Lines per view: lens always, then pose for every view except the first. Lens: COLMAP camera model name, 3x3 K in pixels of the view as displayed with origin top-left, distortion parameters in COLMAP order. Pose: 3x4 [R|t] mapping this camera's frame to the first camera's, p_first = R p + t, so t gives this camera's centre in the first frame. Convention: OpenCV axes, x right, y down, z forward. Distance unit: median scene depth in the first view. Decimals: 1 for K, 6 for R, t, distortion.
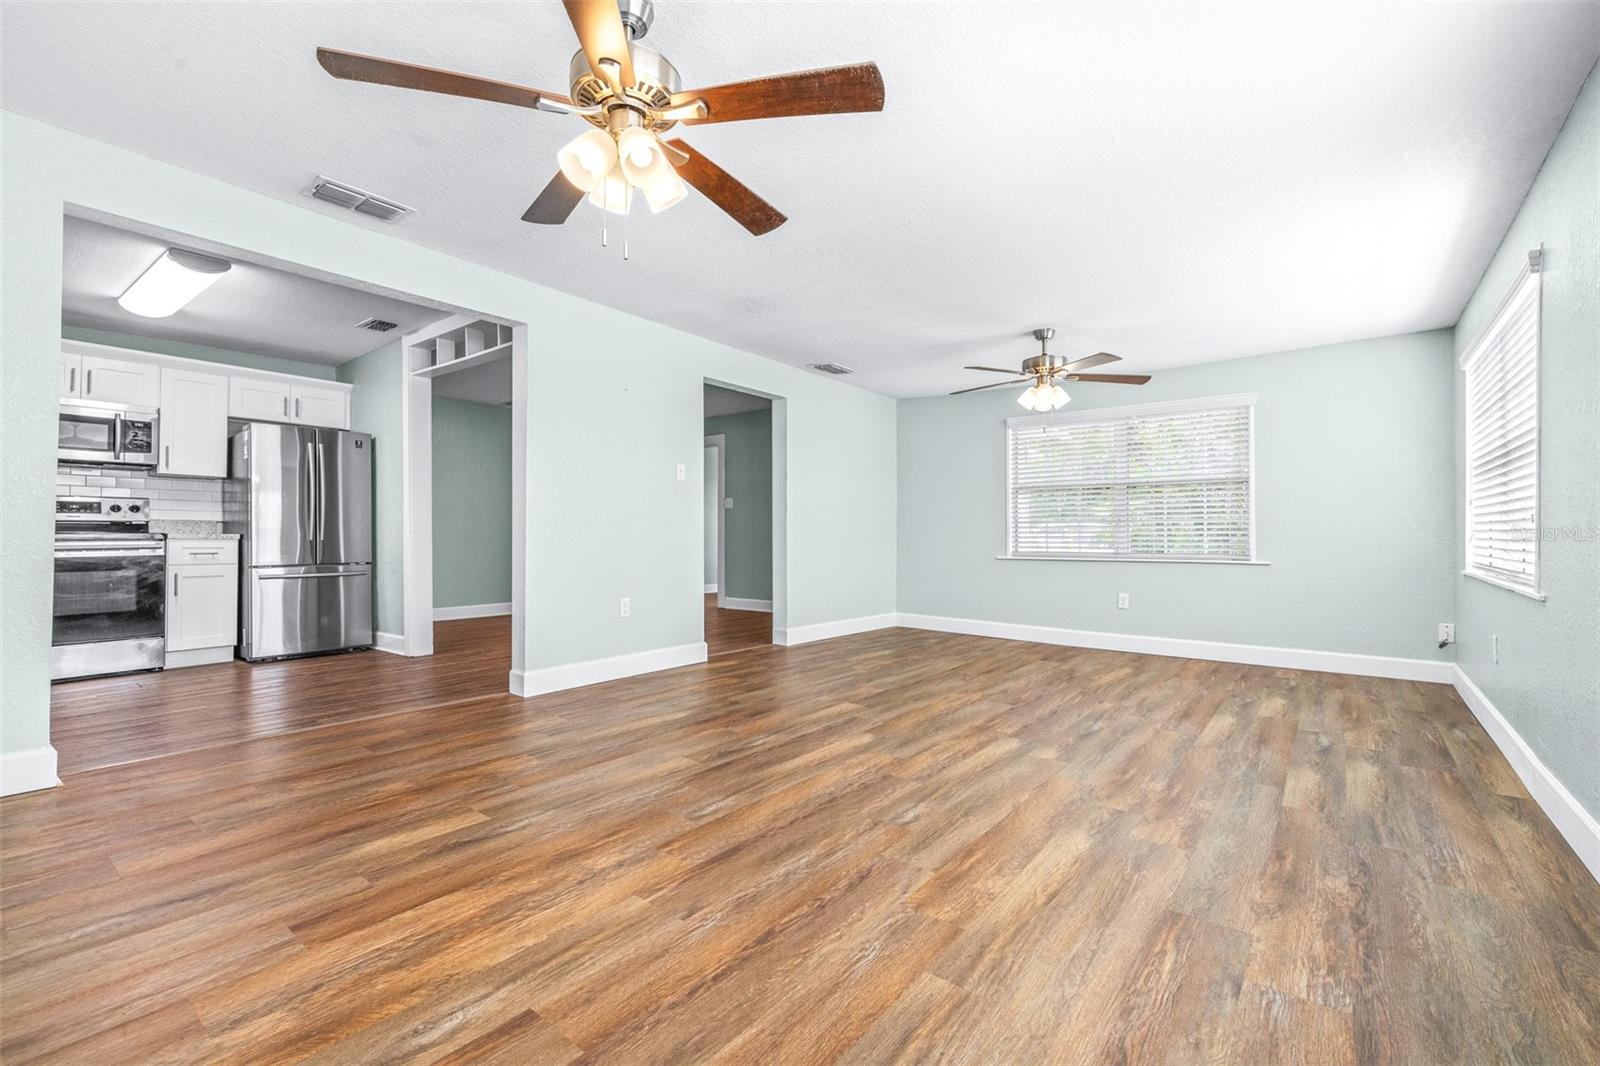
lens RADIAL K [[687.2, 0, 803.0], [0, 687.2, 533.3], [0, 0, 1]] dist [-0.000558, -0.000362]
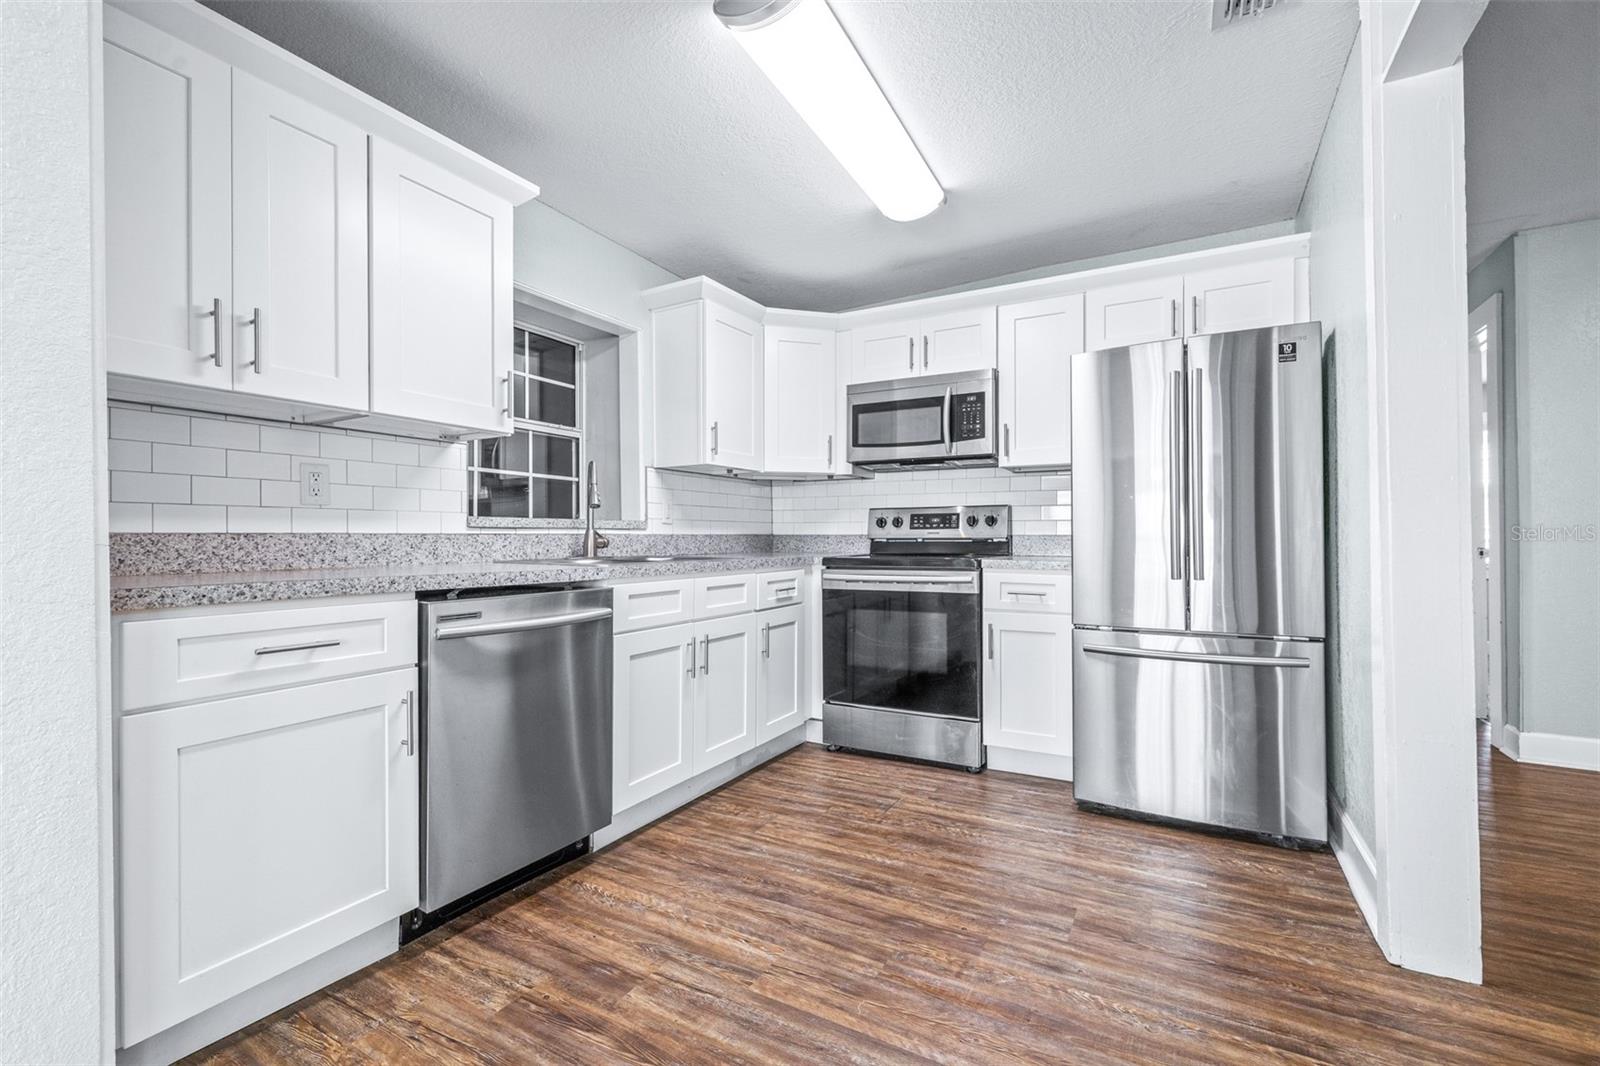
lens RADIAL K [[687.2, 0, 803.0], [0, 687.2, 533.3], [0, 0, 1]] dist [-0.000558, -0.000362]
pose [[0.145841, -0.006326, -0.989288, -0.499667], [0.011547, 0.999922, -0.004692, -0.035906], [0.989241, -0.010739, 0.145903, 1.166640]]
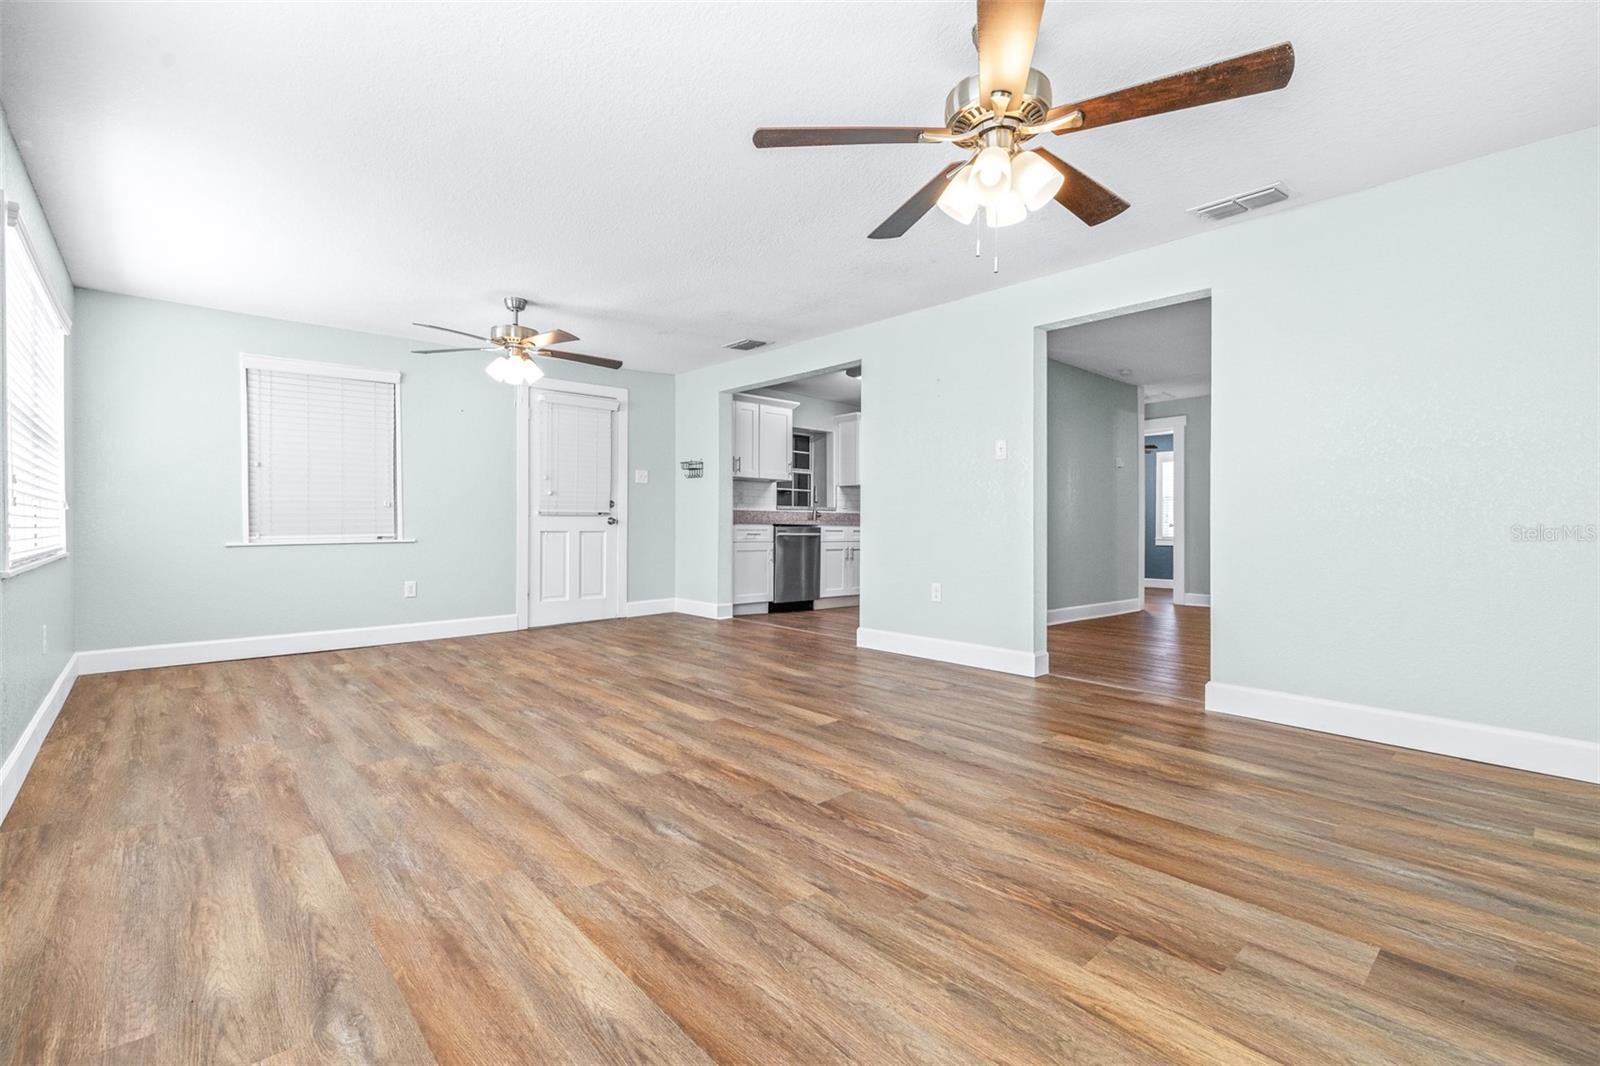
lens RADIAL K [[708.5, 0, 800.0], [0, 708.5, 533.0], [0, 0, 1]] dist [0.001241, 0.000528]
pose [[-0.176712, 0.009304, -0.984219, 1.202694], [0.001118, 0.999957, 0.009252, 0.012710], [0.984262, 0.000534, -0.176715, 1.440102]]
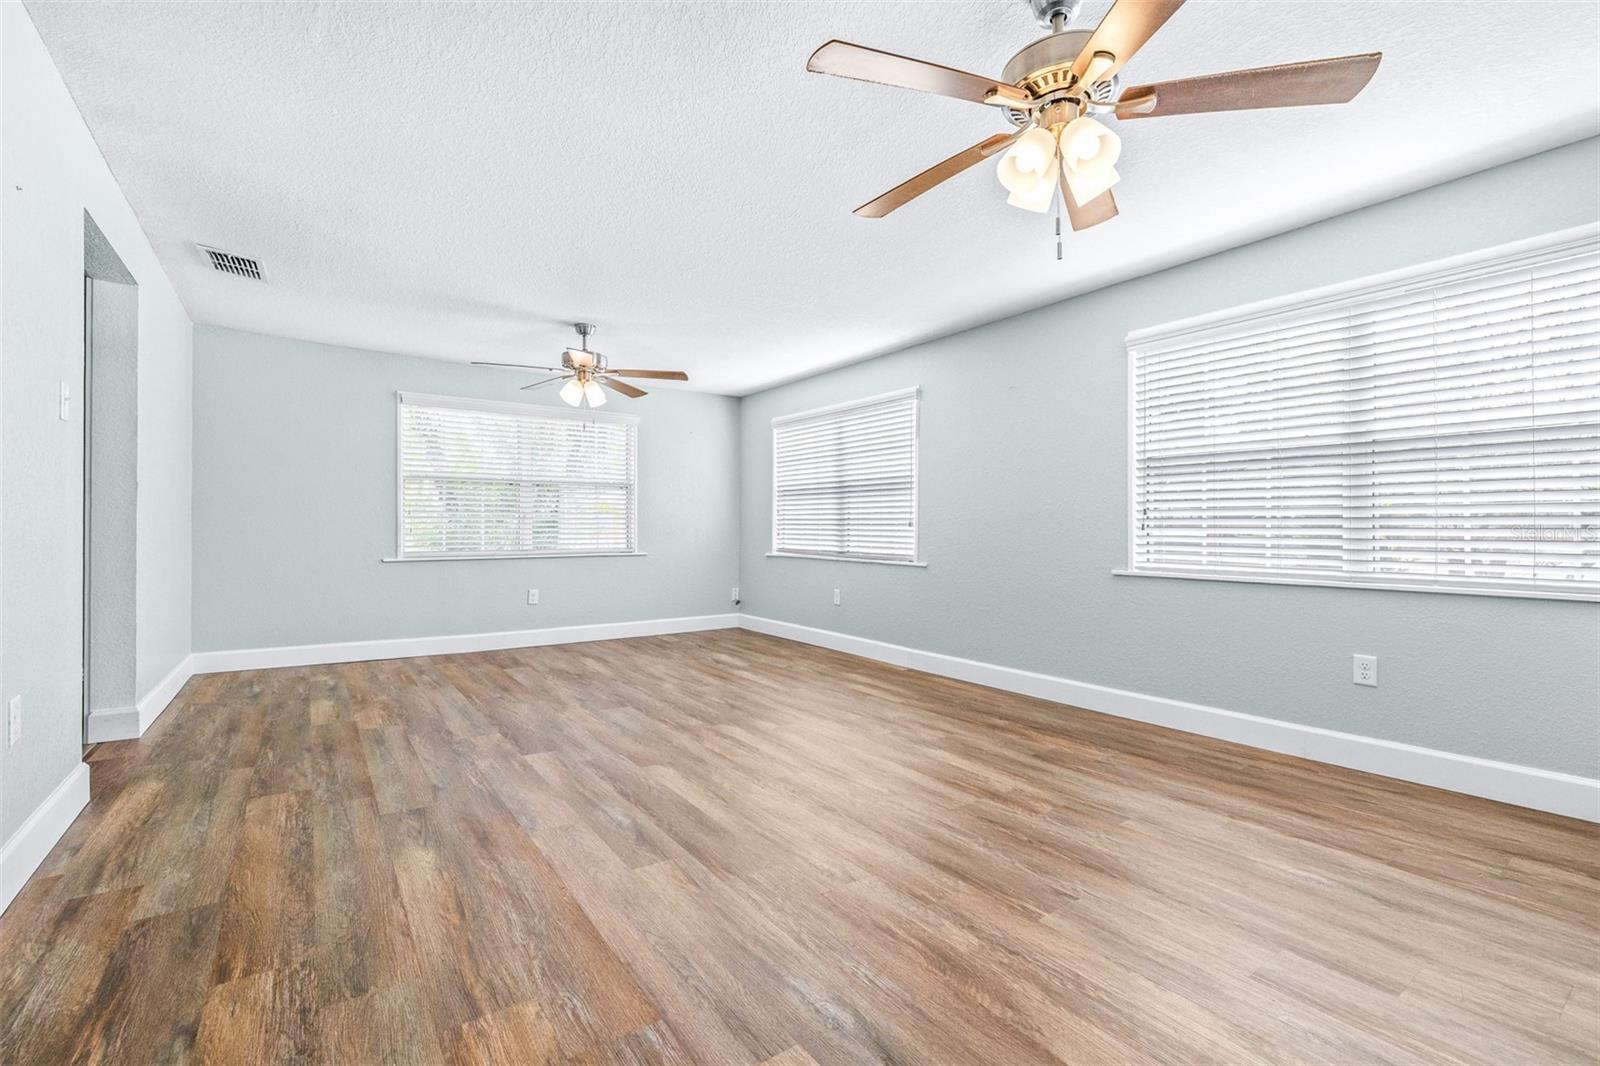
lens RADIAL K [[687.2, 0, 803.0], [0, 687.2, 533.3], [0, 0, 1]] dist [-0.000558, -0.000362]
pose [[0.279685, -0.007679, 0.960061, -0.758679], [-0.005942, 0.999935, 0.009729, -0.014355], [-0.960073, -0.008426, 0.279621, 0.634145]]
